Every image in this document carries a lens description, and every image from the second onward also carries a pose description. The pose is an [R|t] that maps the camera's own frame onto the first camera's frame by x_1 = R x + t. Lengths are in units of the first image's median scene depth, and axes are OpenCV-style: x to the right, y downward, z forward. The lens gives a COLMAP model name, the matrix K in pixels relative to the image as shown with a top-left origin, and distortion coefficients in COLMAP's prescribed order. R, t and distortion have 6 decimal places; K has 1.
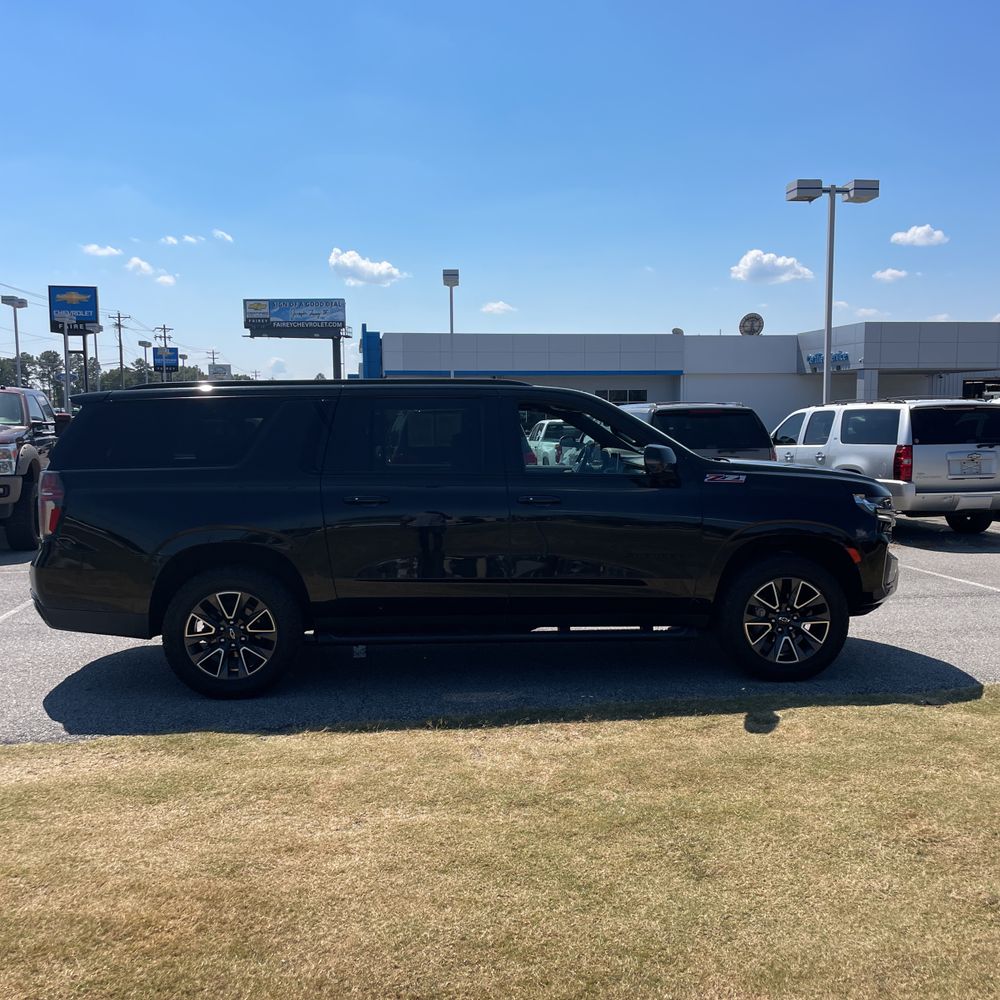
lens RADIAL K [[1023.9, 0, 510.6], [0, 1023.9, 544.4], [0, 0, 1]] dist [0.029813, 0.000000]
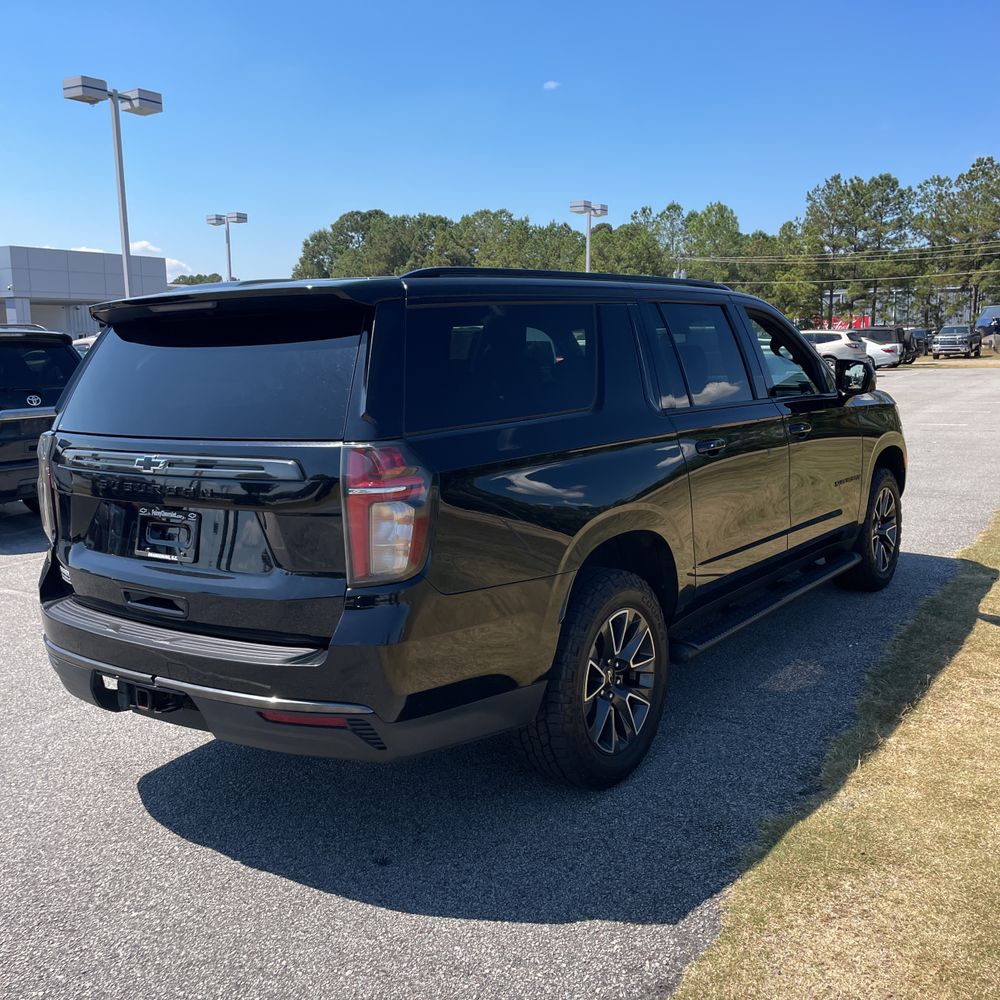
lens RADIAL K [[1023.9, 0, 522.8], [0, 1023.9, 493.3], [0, 0, 1]] dist [0.029813, 0.000000]
pose [[0.636317, -0.119796, 0.762070, -0.346105], [0.109208, 0.991908, 0.064739, -0.031769], [-0.763659, 0.042030, 0.644251, 0.287422]]
